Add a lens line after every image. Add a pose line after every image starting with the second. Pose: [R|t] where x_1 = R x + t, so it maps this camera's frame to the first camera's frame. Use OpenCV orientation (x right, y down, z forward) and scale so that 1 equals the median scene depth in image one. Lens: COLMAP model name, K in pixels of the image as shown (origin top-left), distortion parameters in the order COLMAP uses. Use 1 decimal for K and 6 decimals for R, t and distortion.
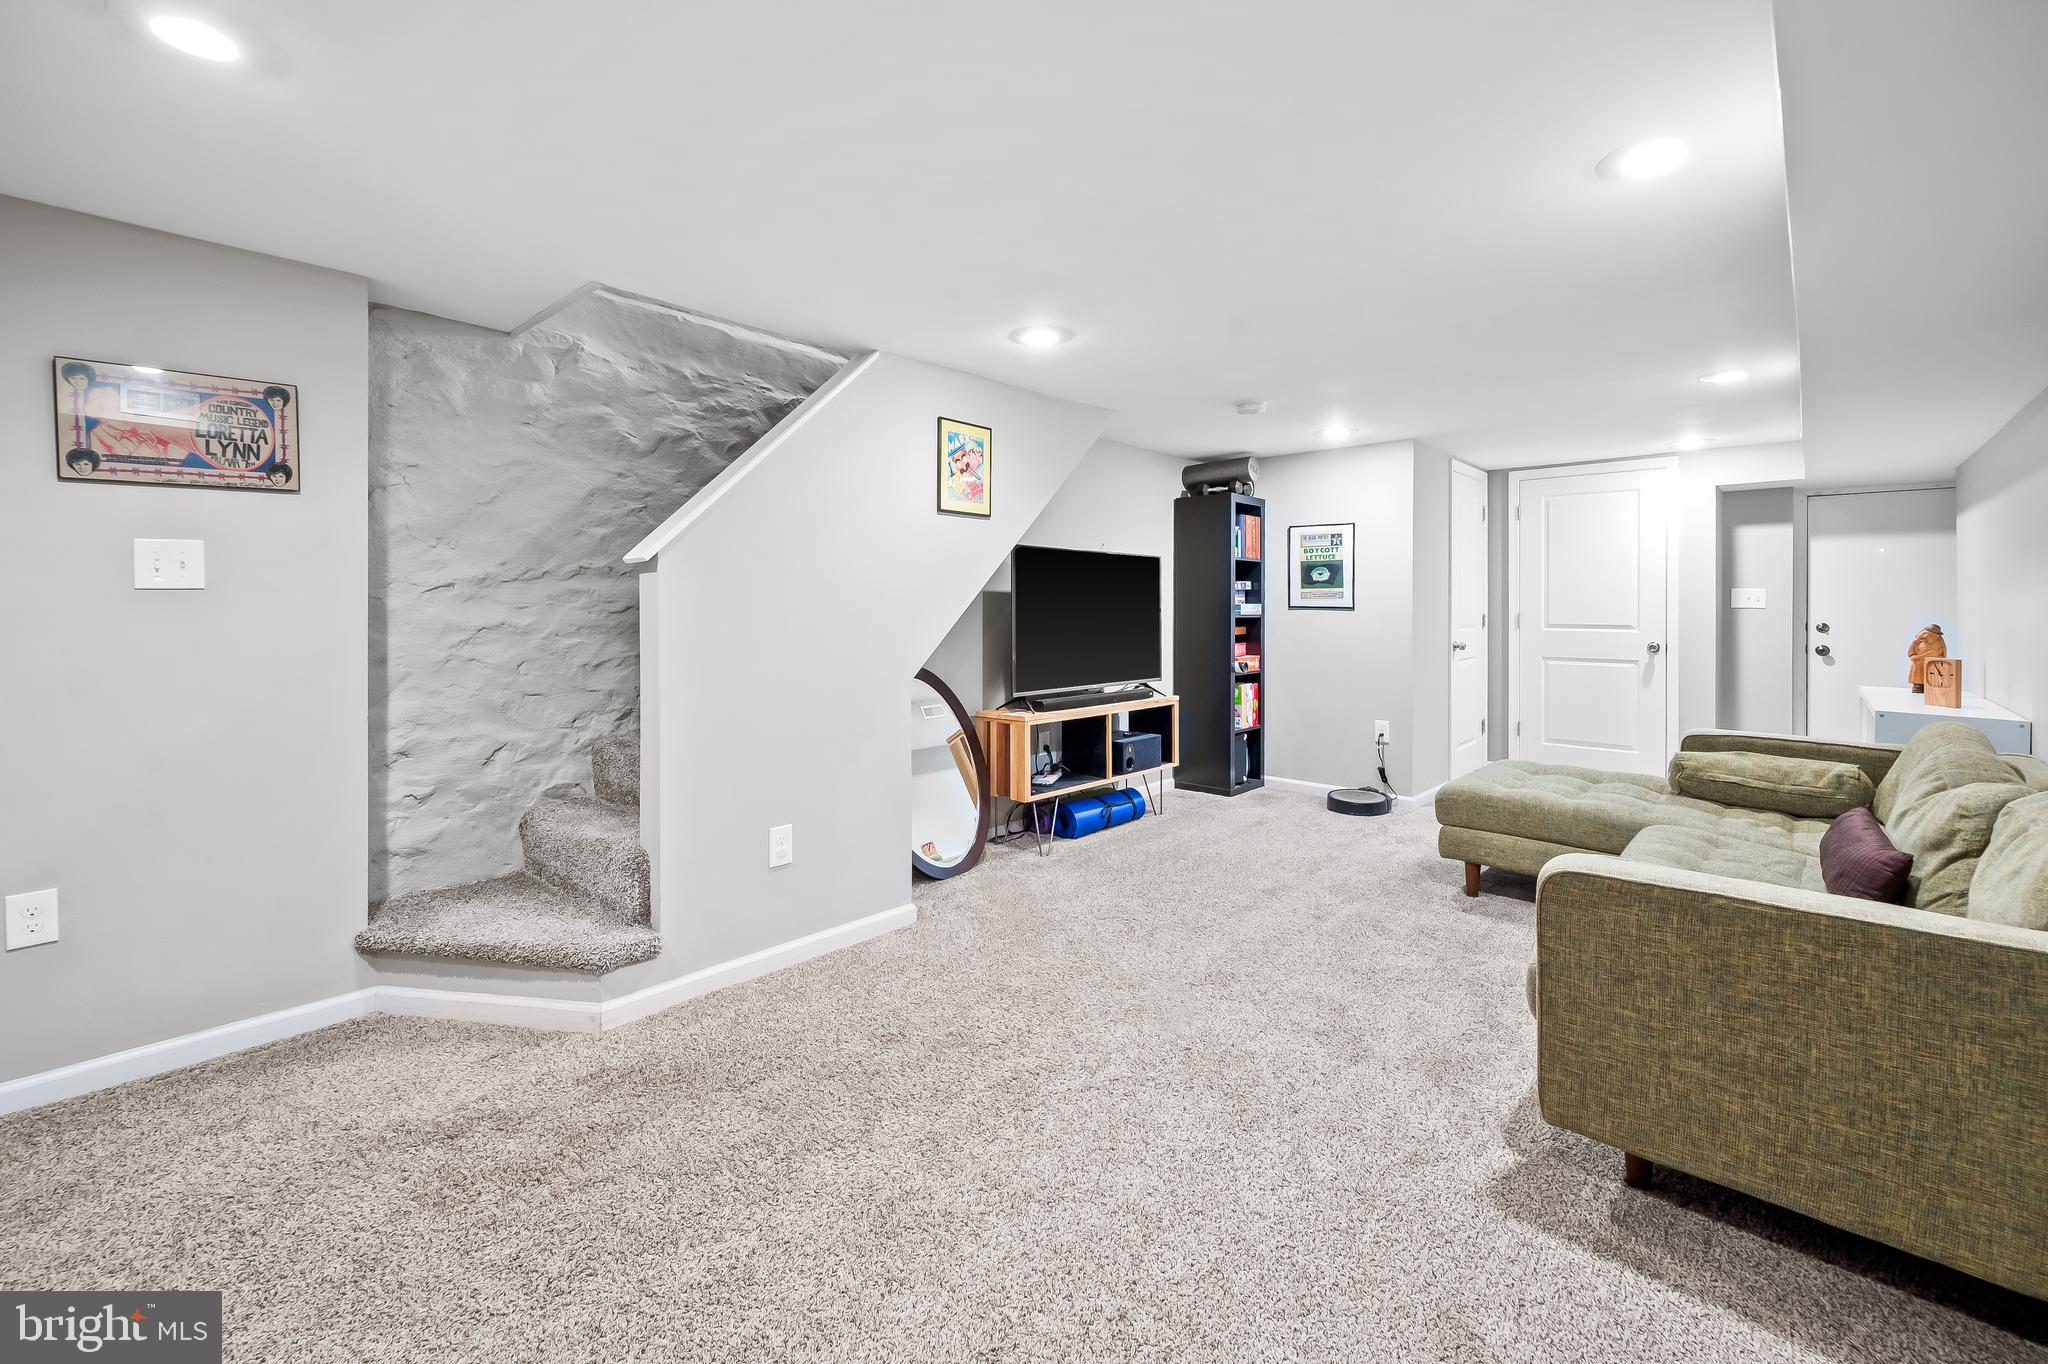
lens RADIAL K [[859.0, 0, 1027.4], [0, 859.0, 598.7], [0, 0, 1]] dist [-0.002915, -0.000199]
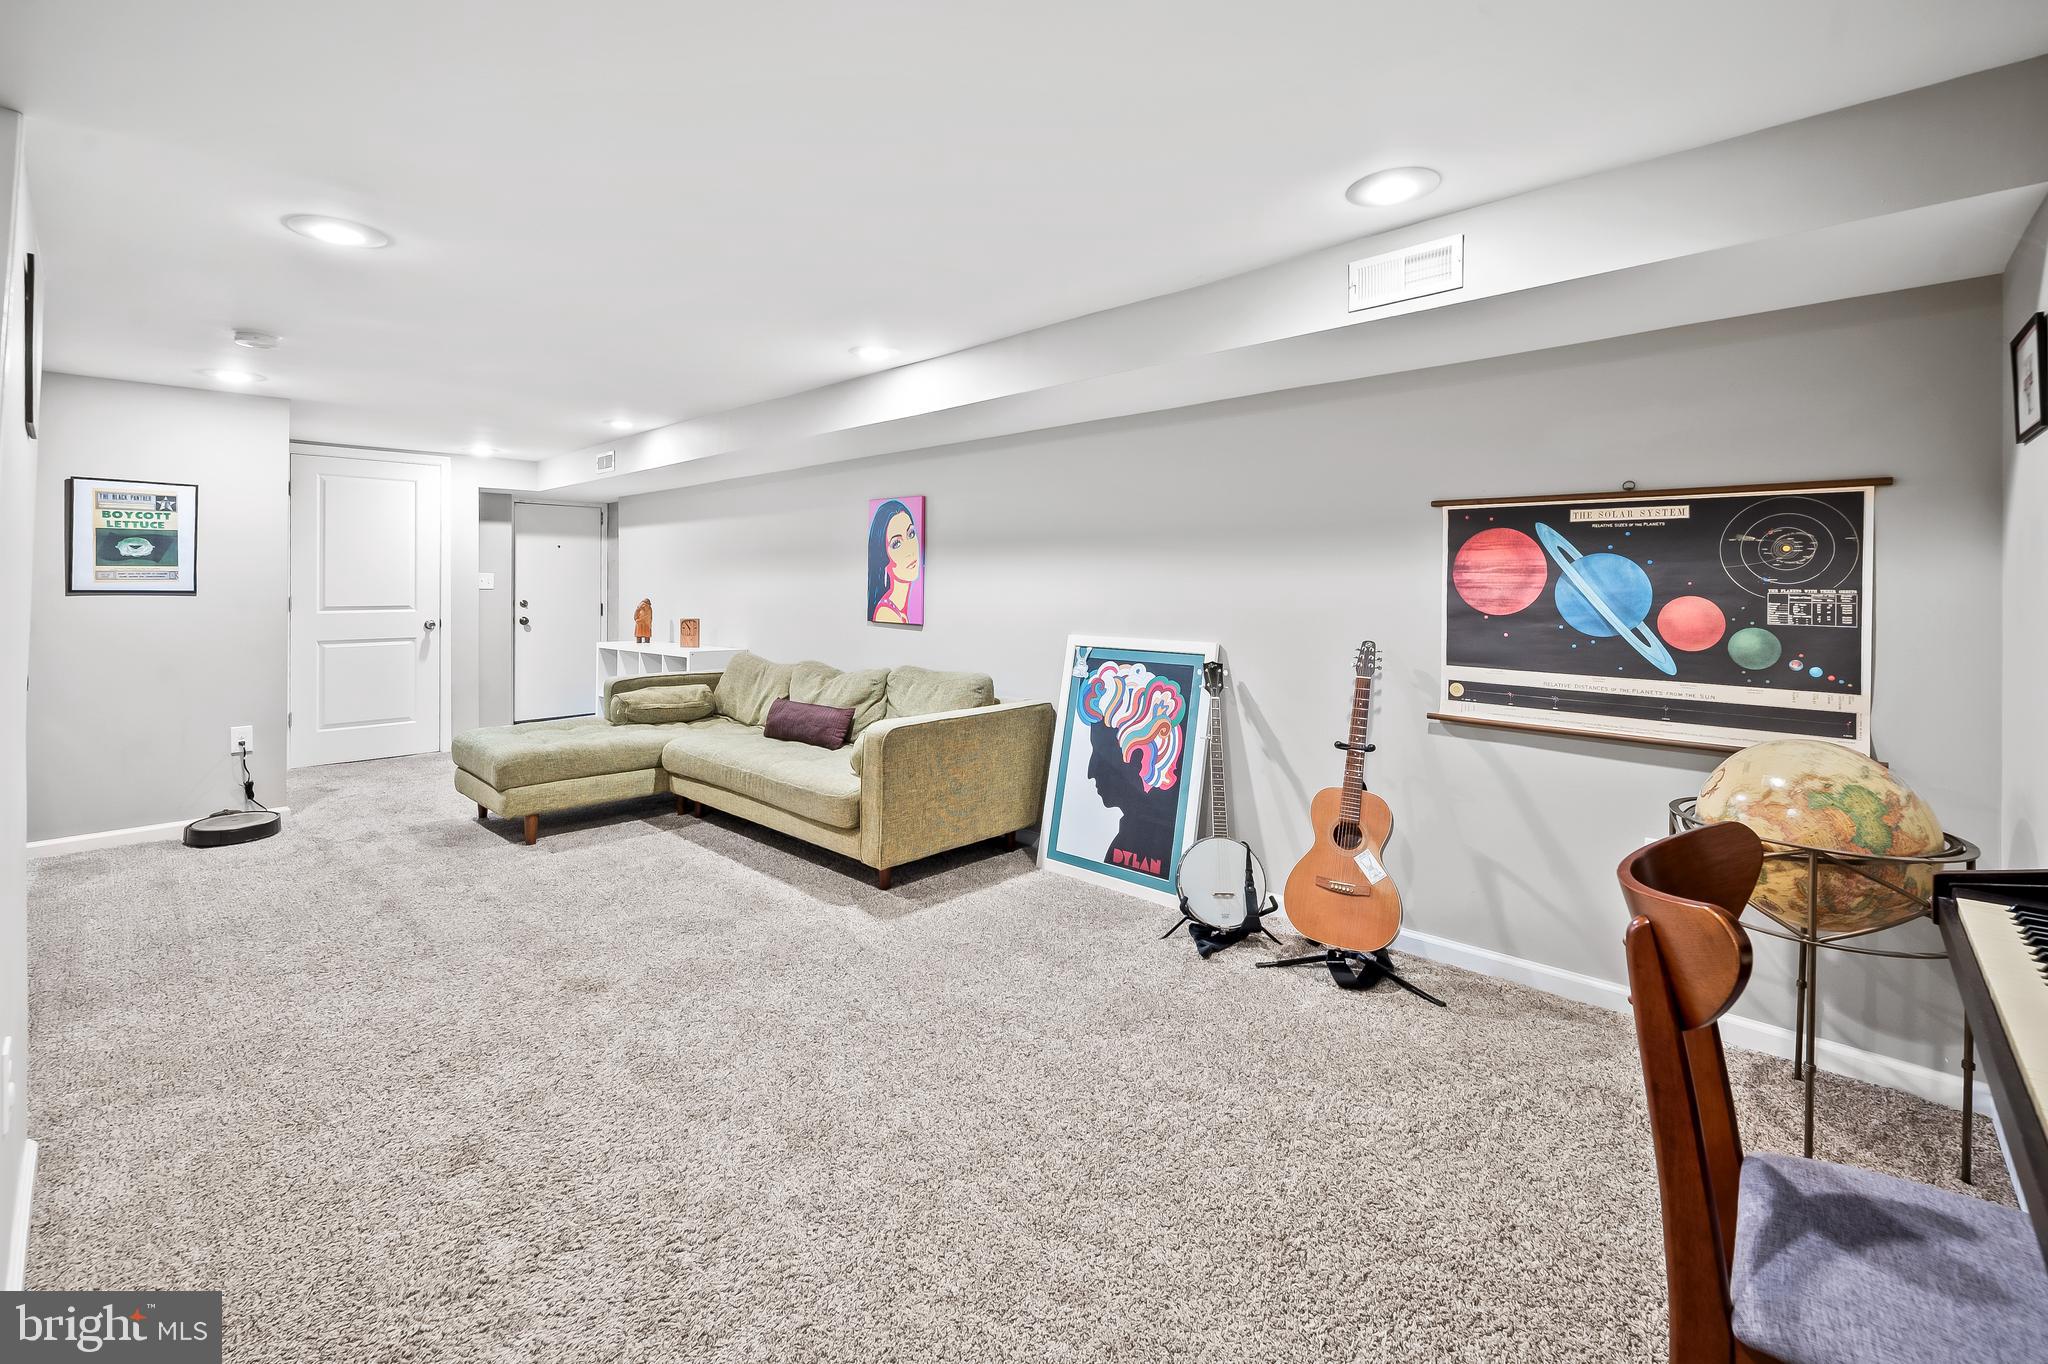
lens RADIAL K [[859.0, 0, 1027.4], [0, 859.0, 598.7], [0, 0, 1]] dist [-0.002915, -0.000199]
pose [[0.016266, -0.017493, 0.999715, -0.396036], [-0.005088, 0.999833, 0.017578, -0.000774], [-0.999855, -0.005372, 0.016175, 0.216118]]
